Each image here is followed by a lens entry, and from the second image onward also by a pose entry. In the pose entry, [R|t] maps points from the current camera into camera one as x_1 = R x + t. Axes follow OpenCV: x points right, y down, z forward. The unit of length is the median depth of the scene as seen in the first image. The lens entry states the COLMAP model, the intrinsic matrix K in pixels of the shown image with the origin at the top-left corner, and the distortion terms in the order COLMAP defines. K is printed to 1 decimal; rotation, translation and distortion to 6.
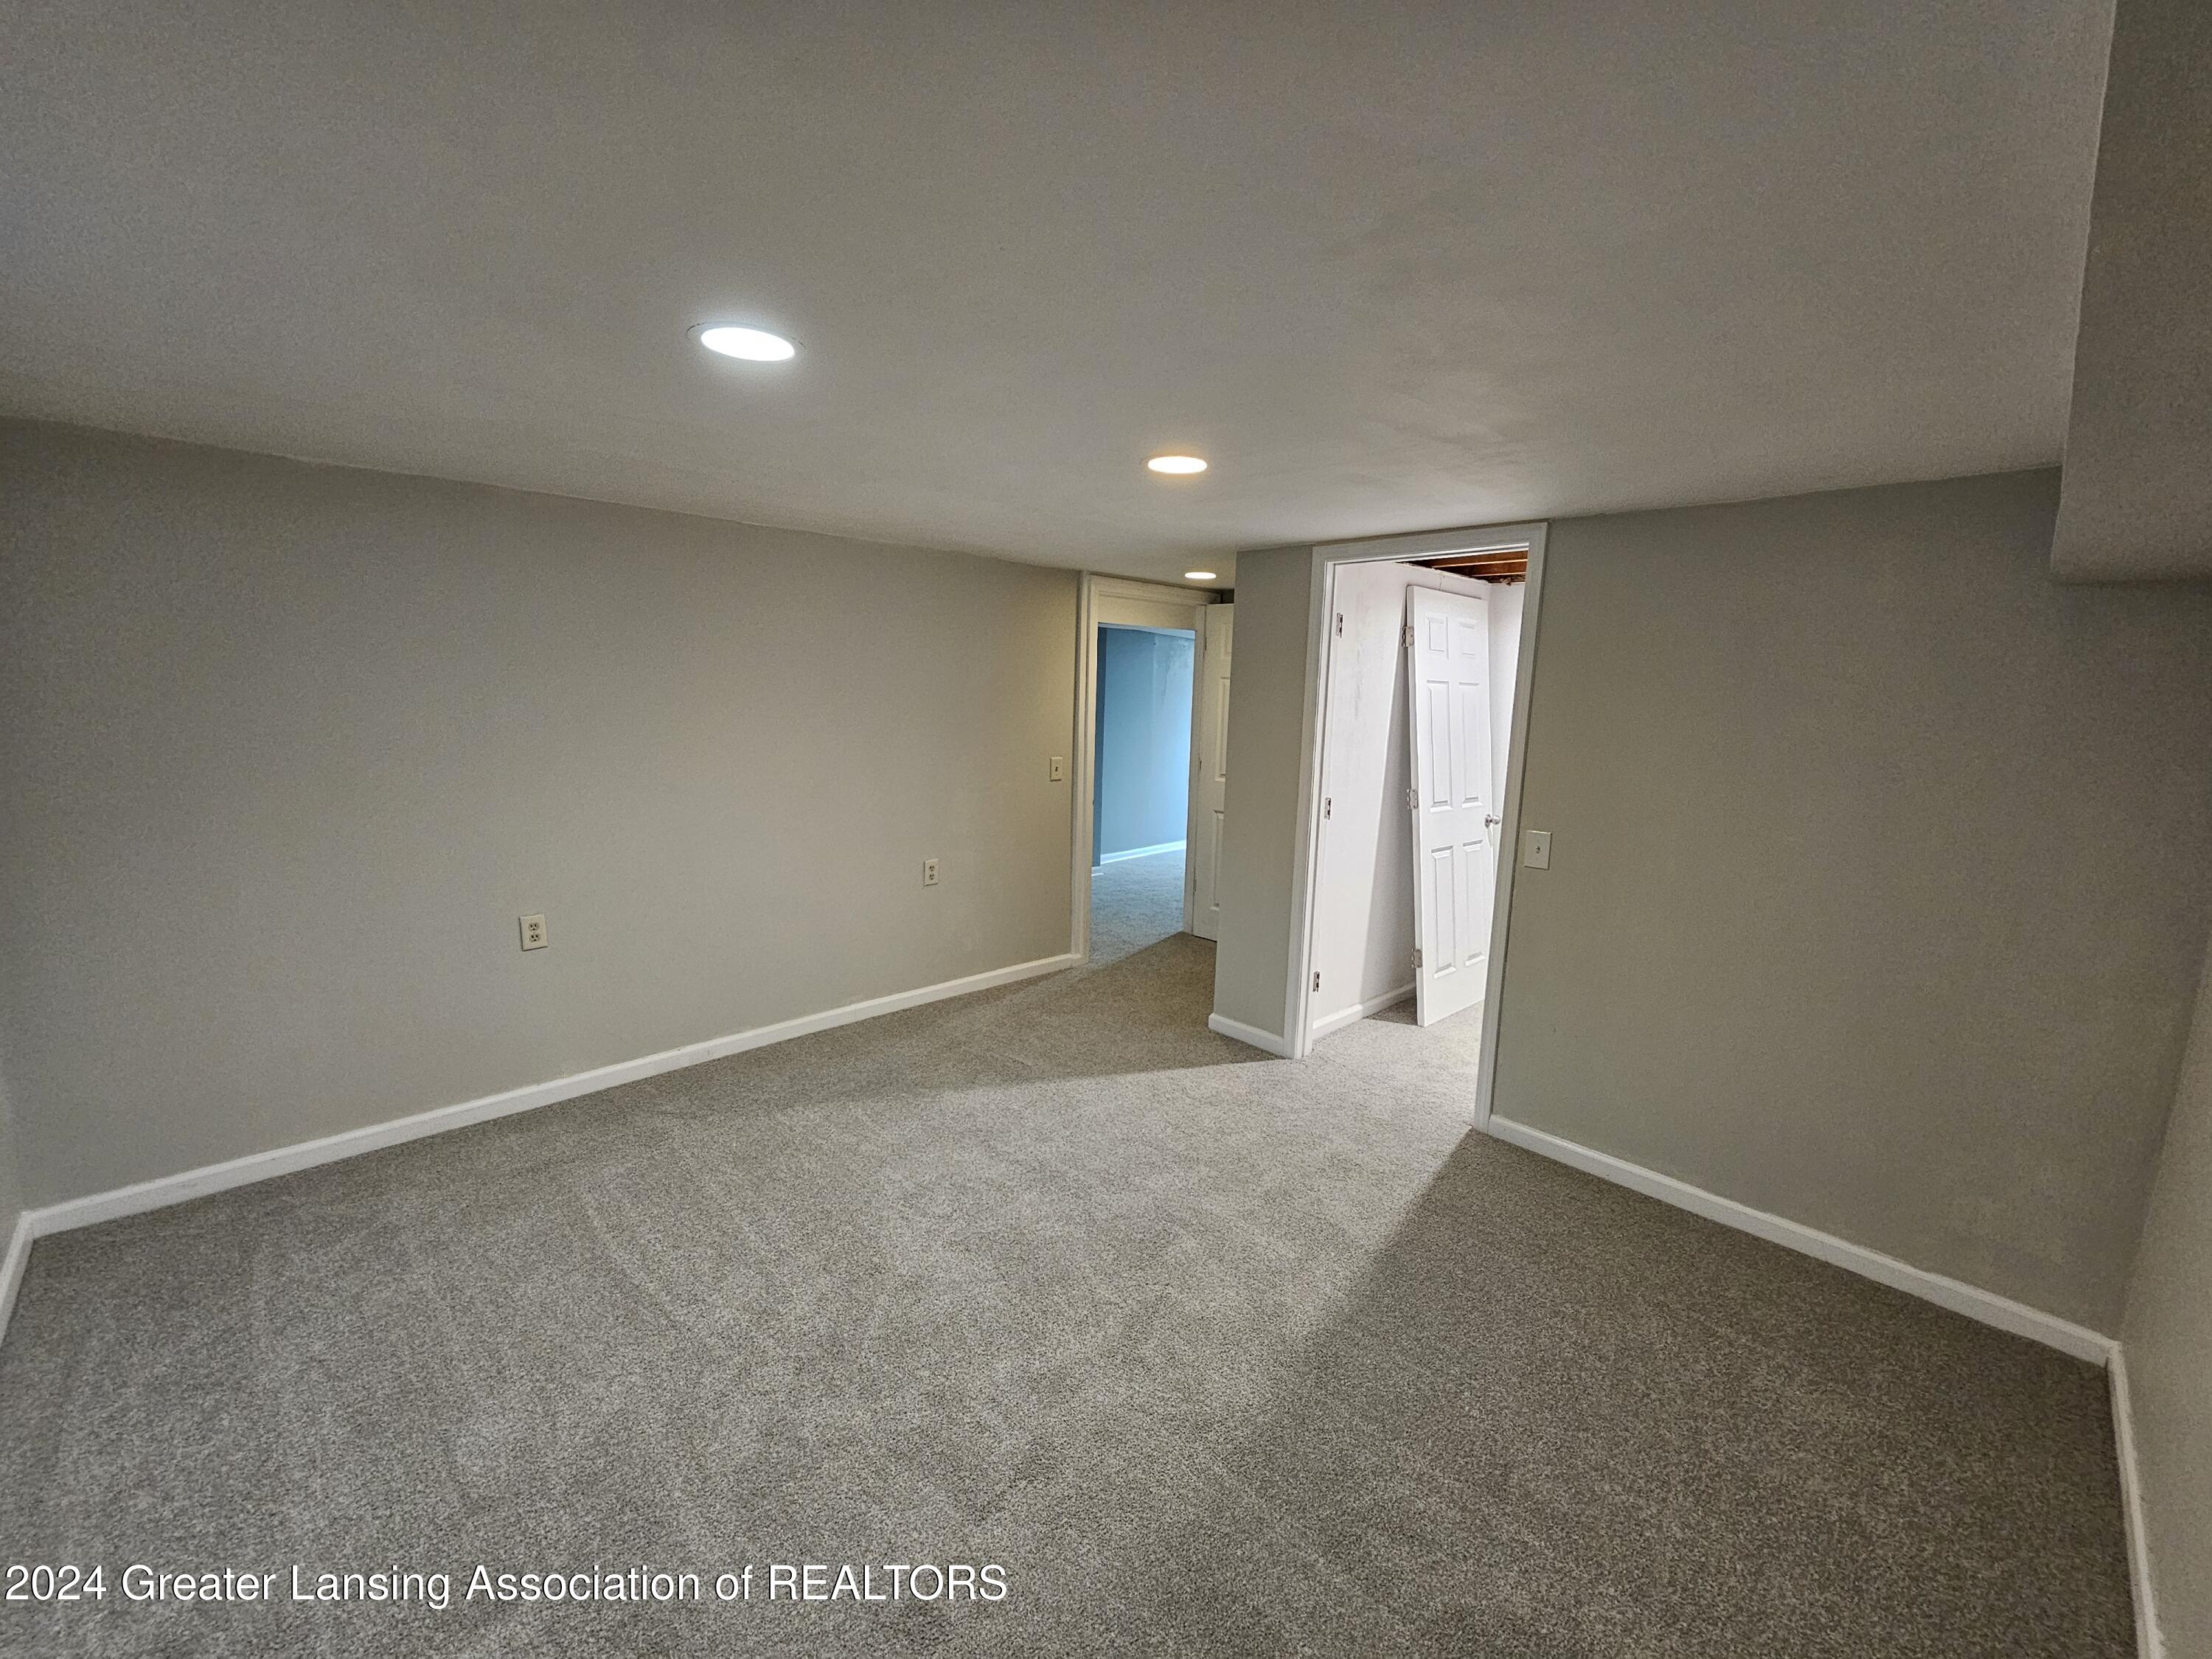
lens RADIAL K [[901.6, 0, 1117.5], [0, 901.6, 832.1], [0, 0, 1]] dist [0.002475, 0.000769]
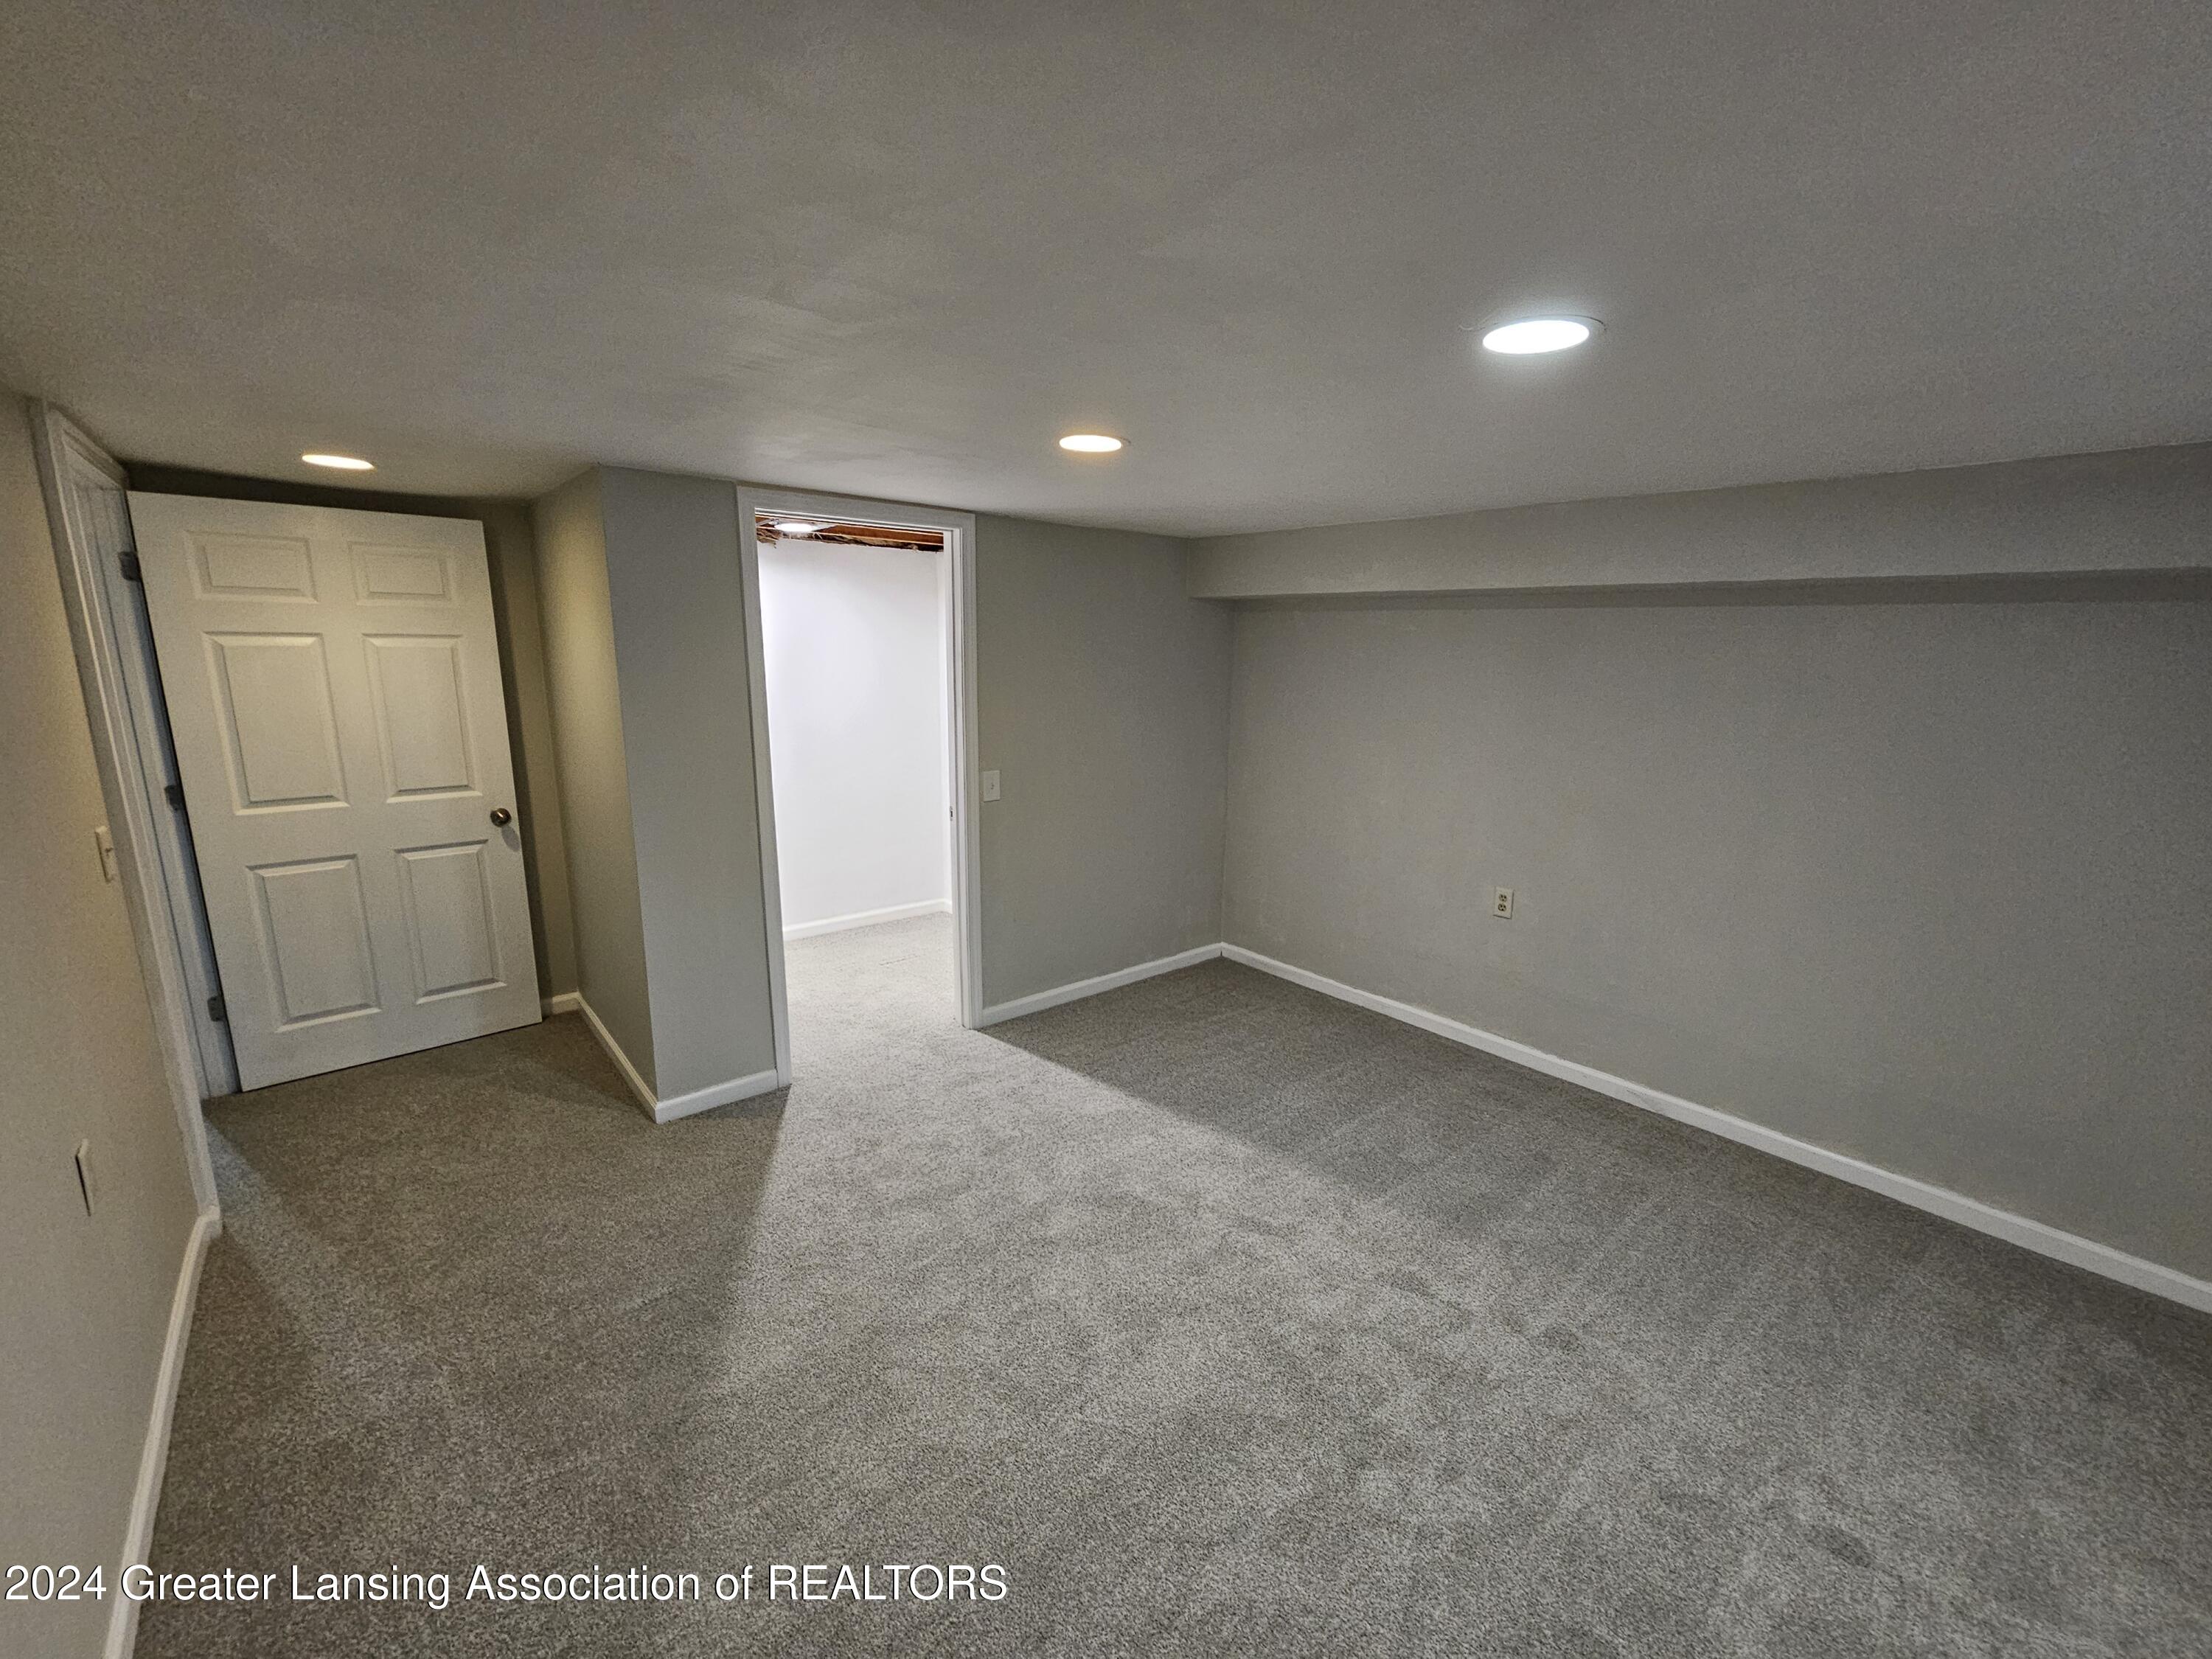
lens RADIAL K [[901.6, 0, 1119.2], [0, 901.6, 826.9], [0, 0, 1]] dist [0.002475, 0.000769]
pose [[0.060069, -0.224096, 0.972714, -0.738810], [0.140826, 0.966630, 0.213997, -0.167175], [-0.988210, 0.124129, 0.089623, 0.726872]]
